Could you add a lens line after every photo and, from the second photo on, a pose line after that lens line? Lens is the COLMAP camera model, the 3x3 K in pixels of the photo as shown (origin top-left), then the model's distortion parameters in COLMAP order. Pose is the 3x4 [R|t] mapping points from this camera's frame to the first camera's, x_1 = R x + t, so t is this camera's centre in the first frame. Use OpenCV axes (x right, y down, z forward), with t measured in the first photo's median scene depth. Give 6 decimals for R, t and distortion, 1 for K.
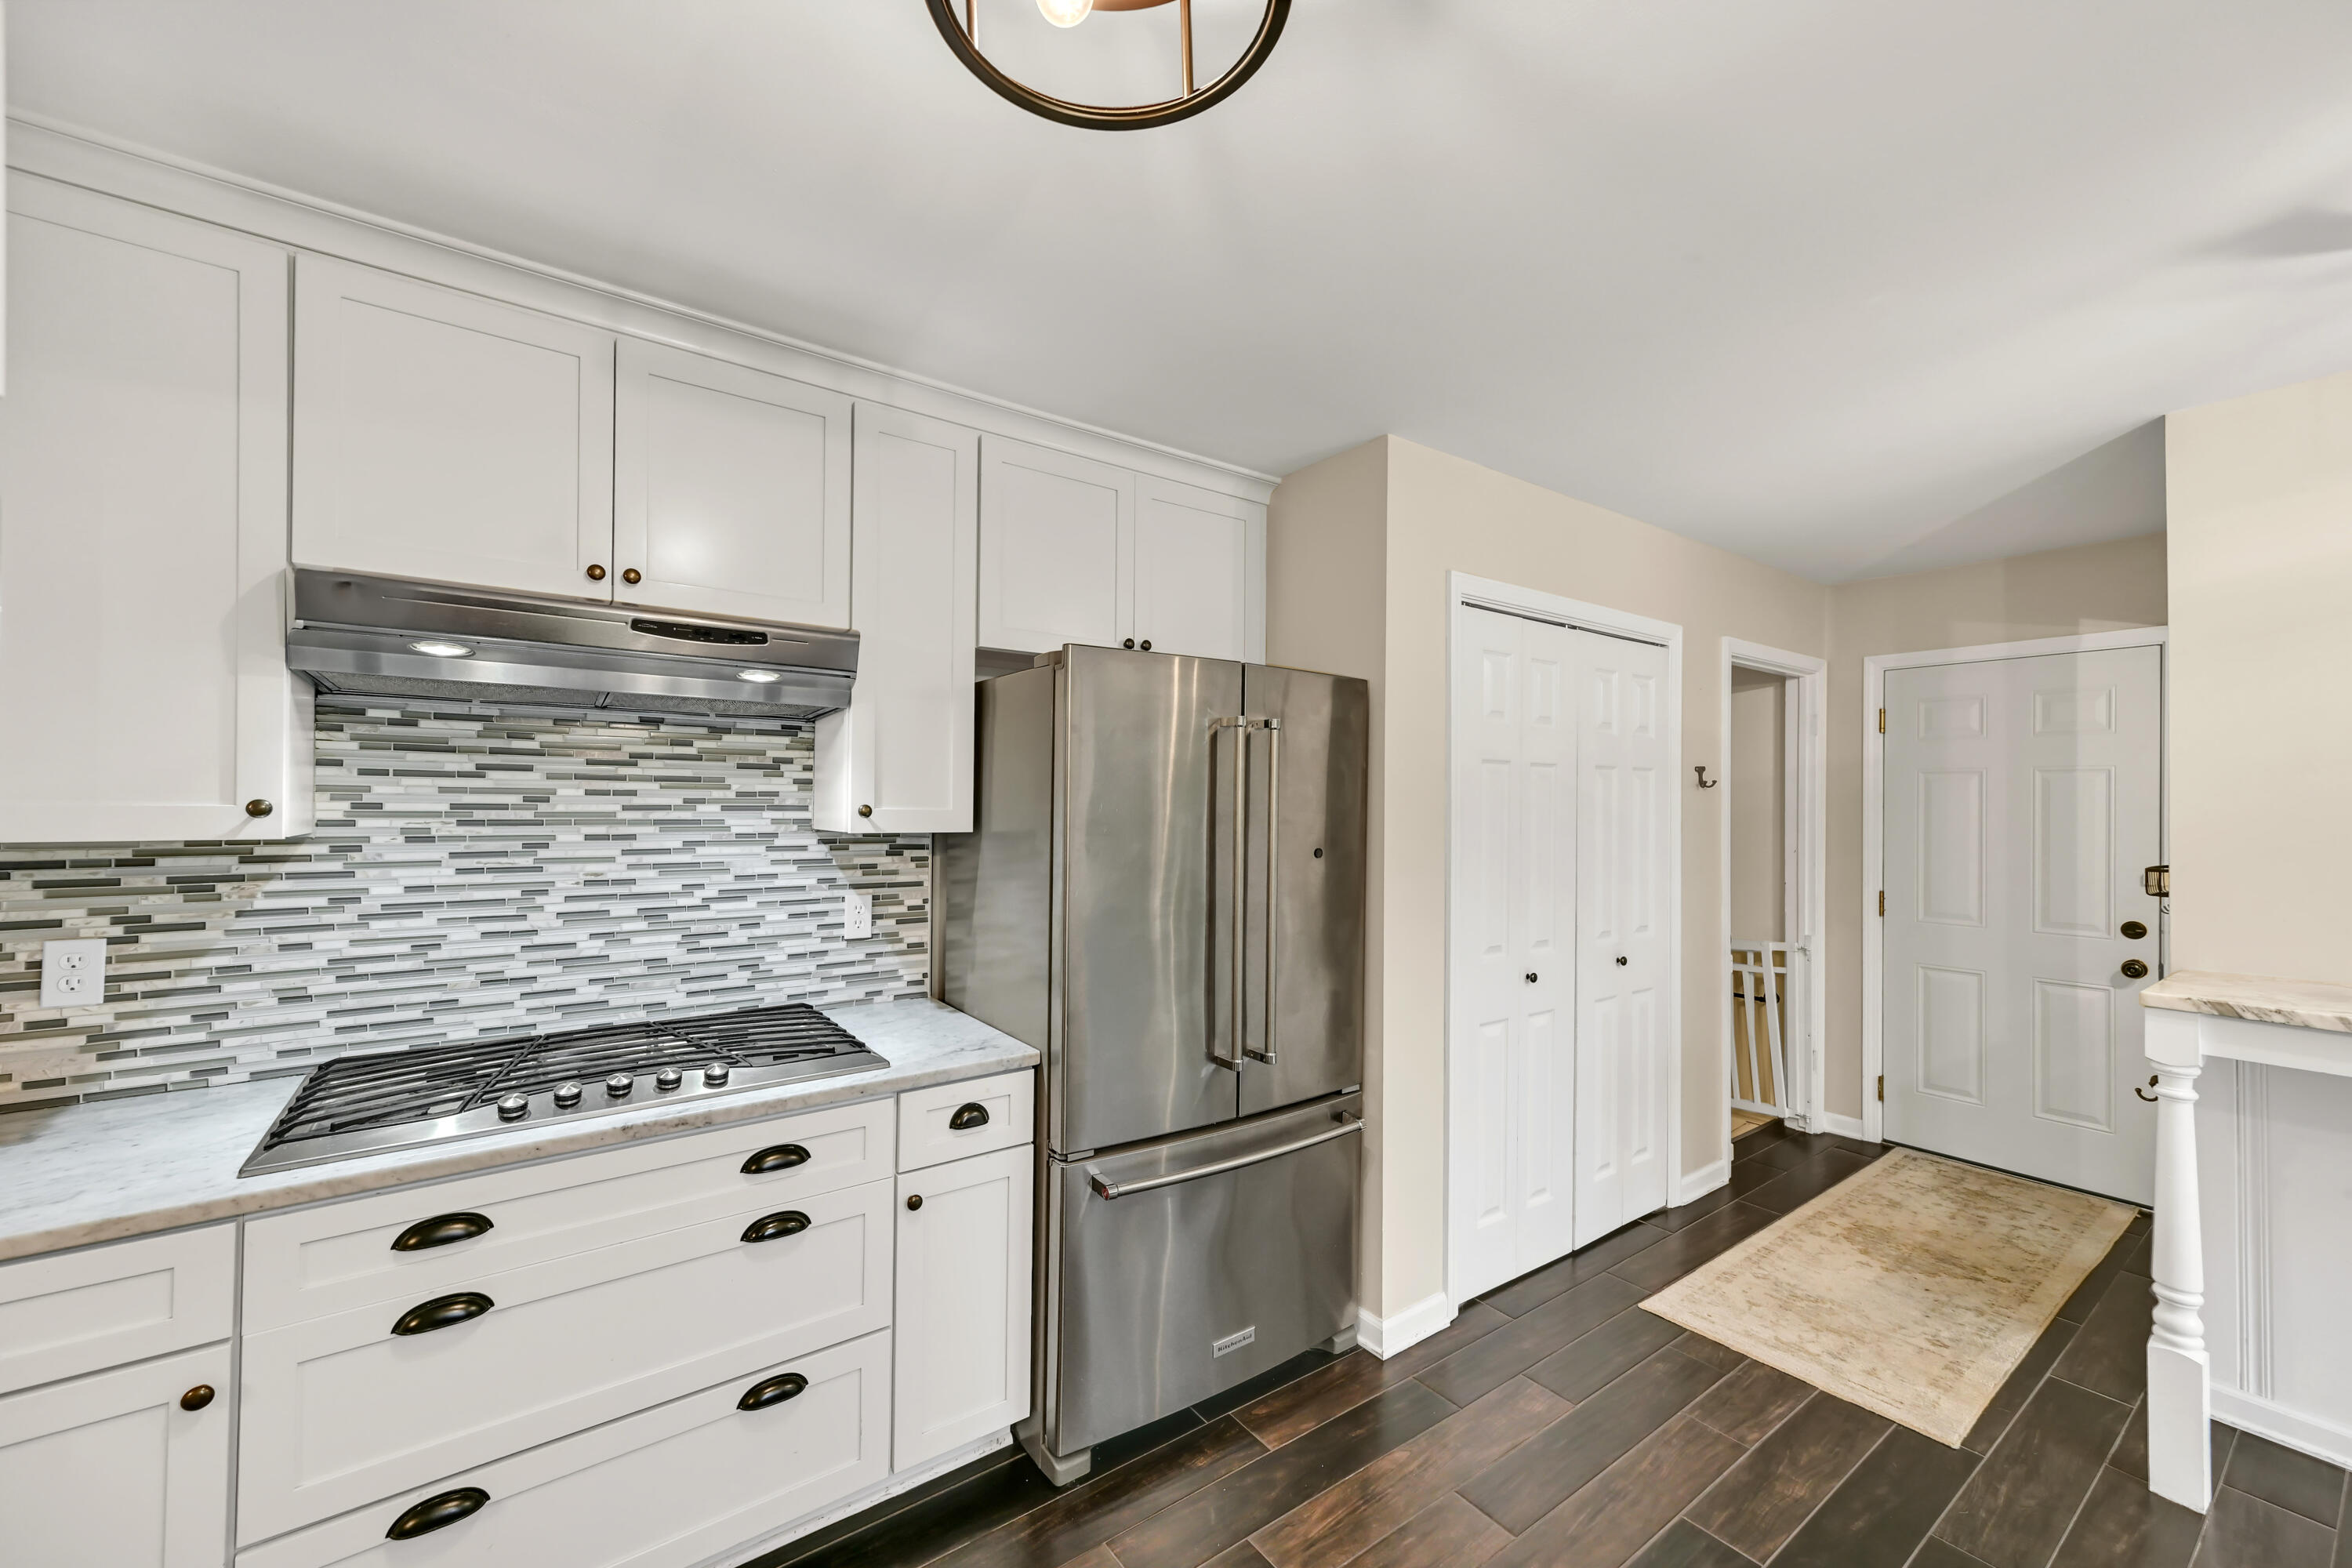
lens RADIAL K [[914.5, 0, 1173.5], [0, 914.5, 795.0], [0, 0, 1]] dist [0.011196, 0.000234]
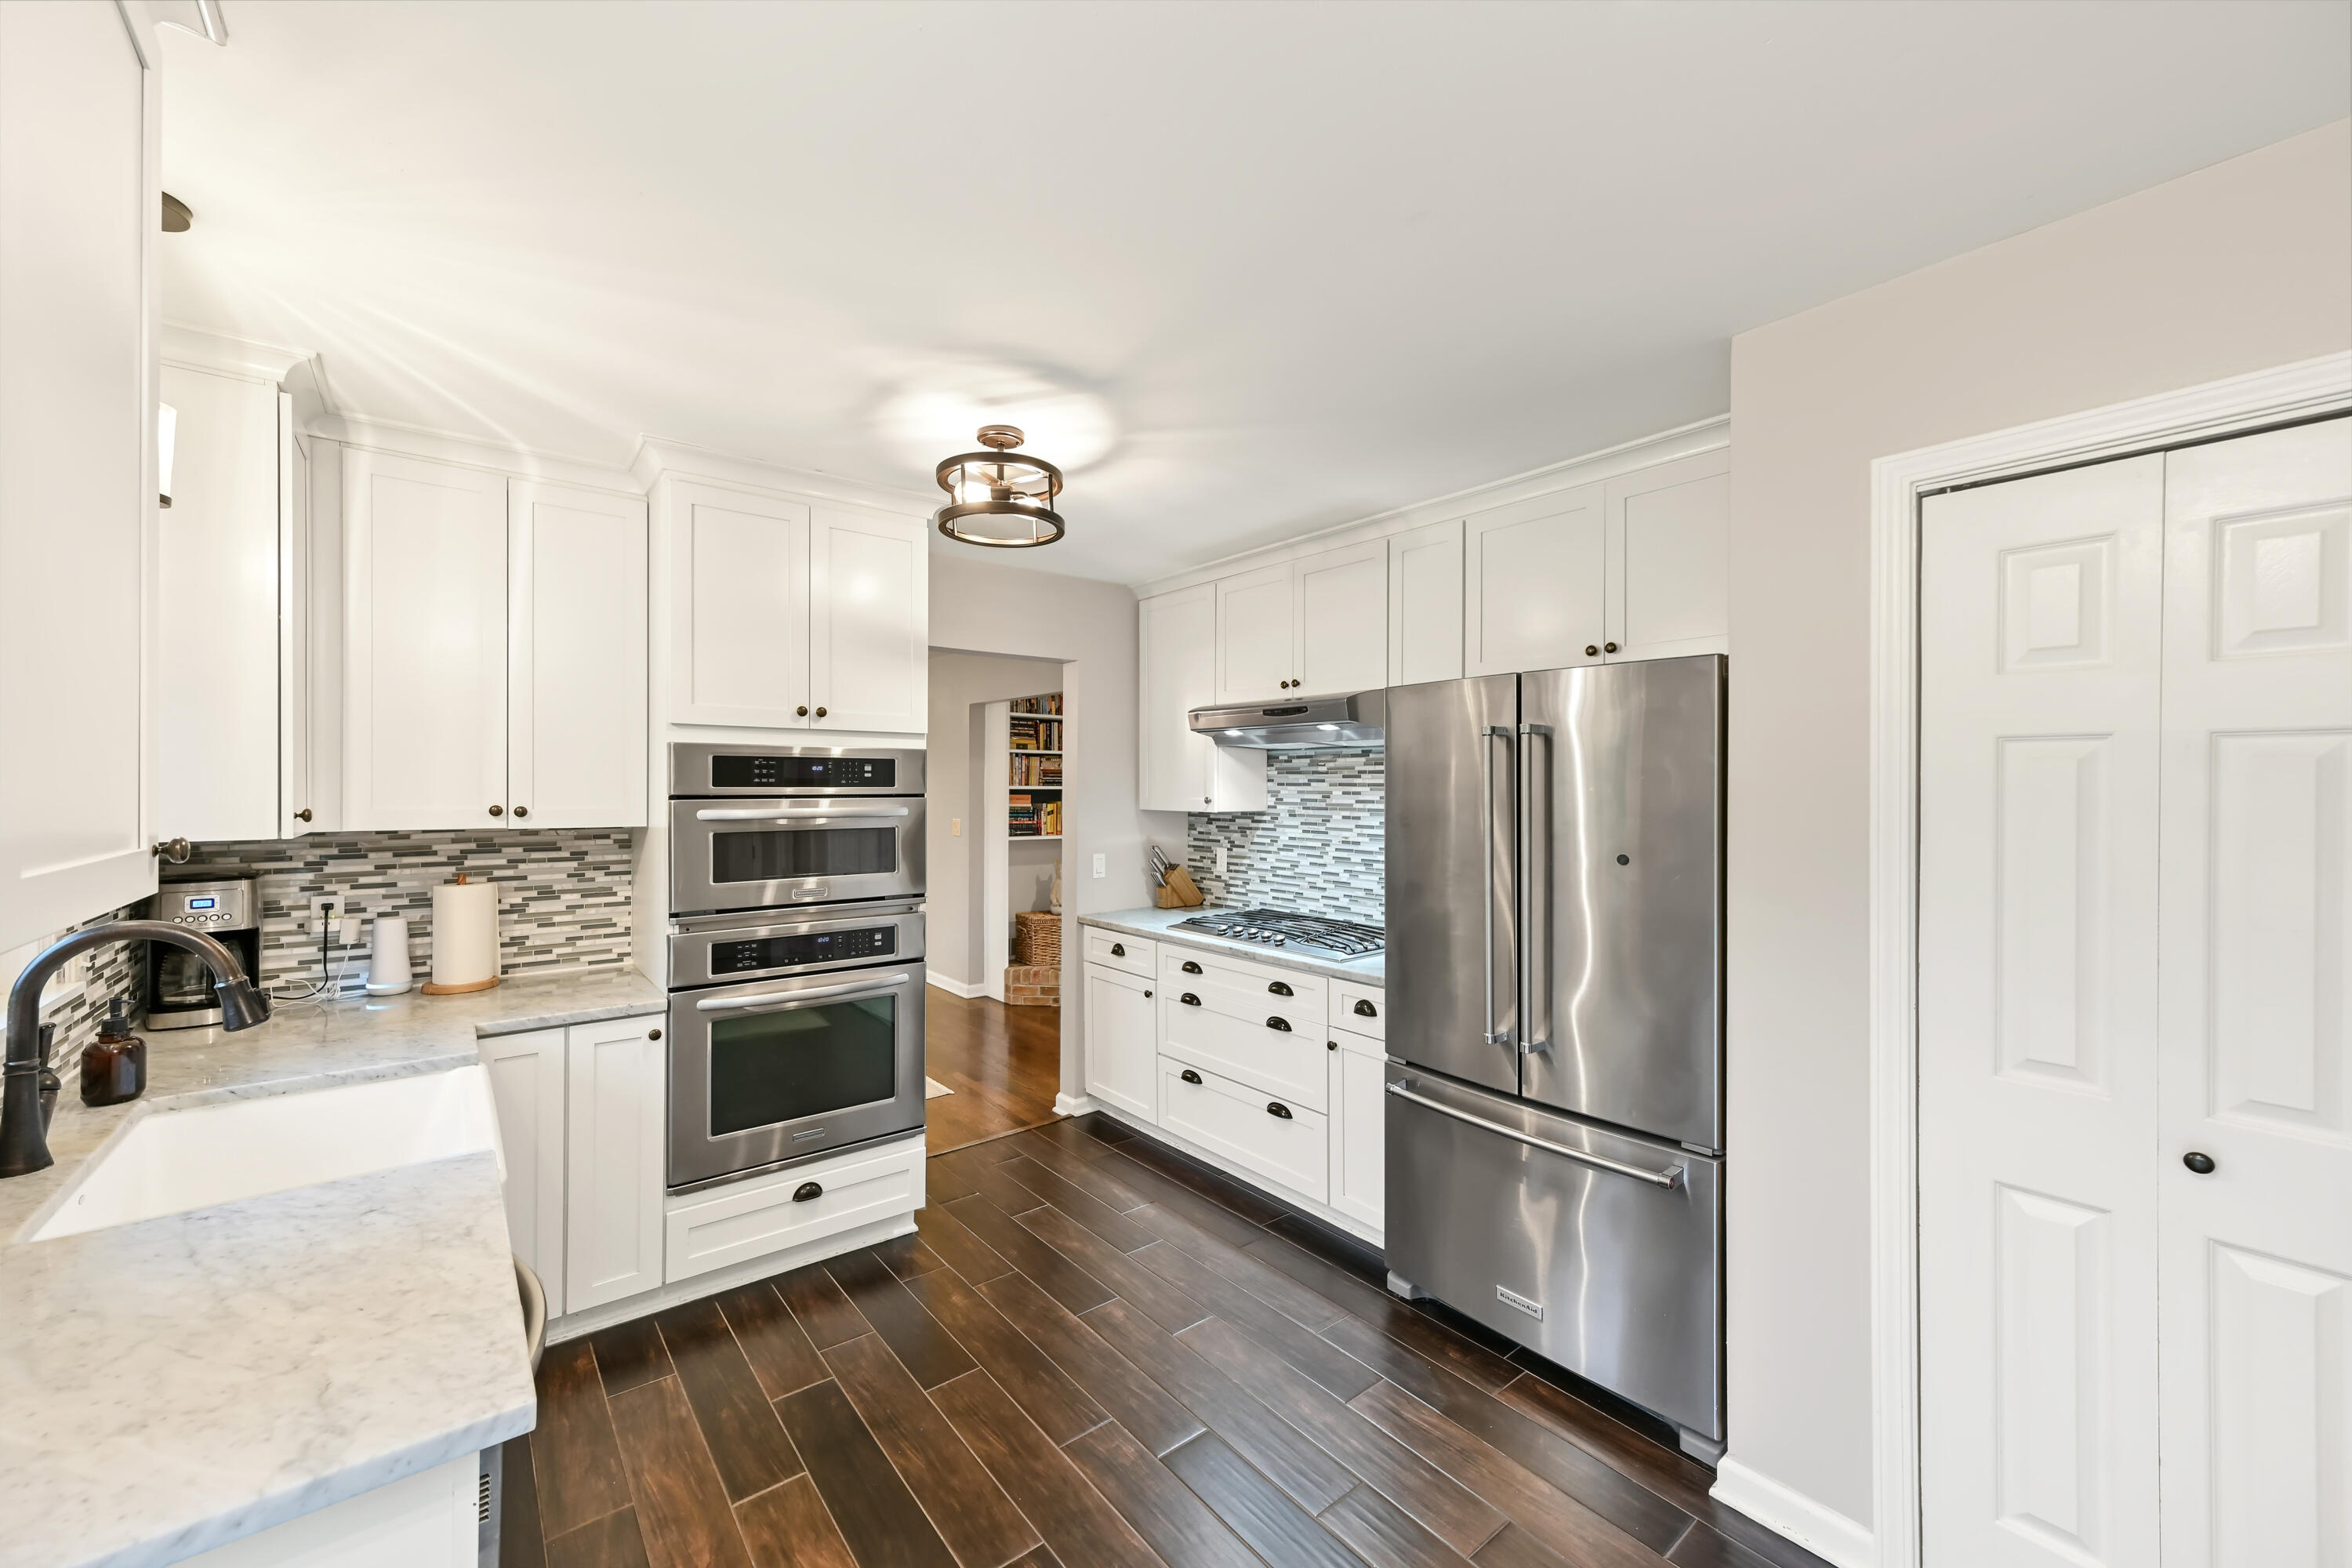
lens RADIAL K [[914.5, 0, 1172.7], [0, 914.5, 784.9], [0, 0, 1]] dist [0.011196, 0.000234]
pose [[0.051100, -0.007068, -0.998669, 1.260971], [0.006662, 0.999955, -0.006736, -0.009583], [0.998671, -0.006309, 0.051145, 0.603251]]
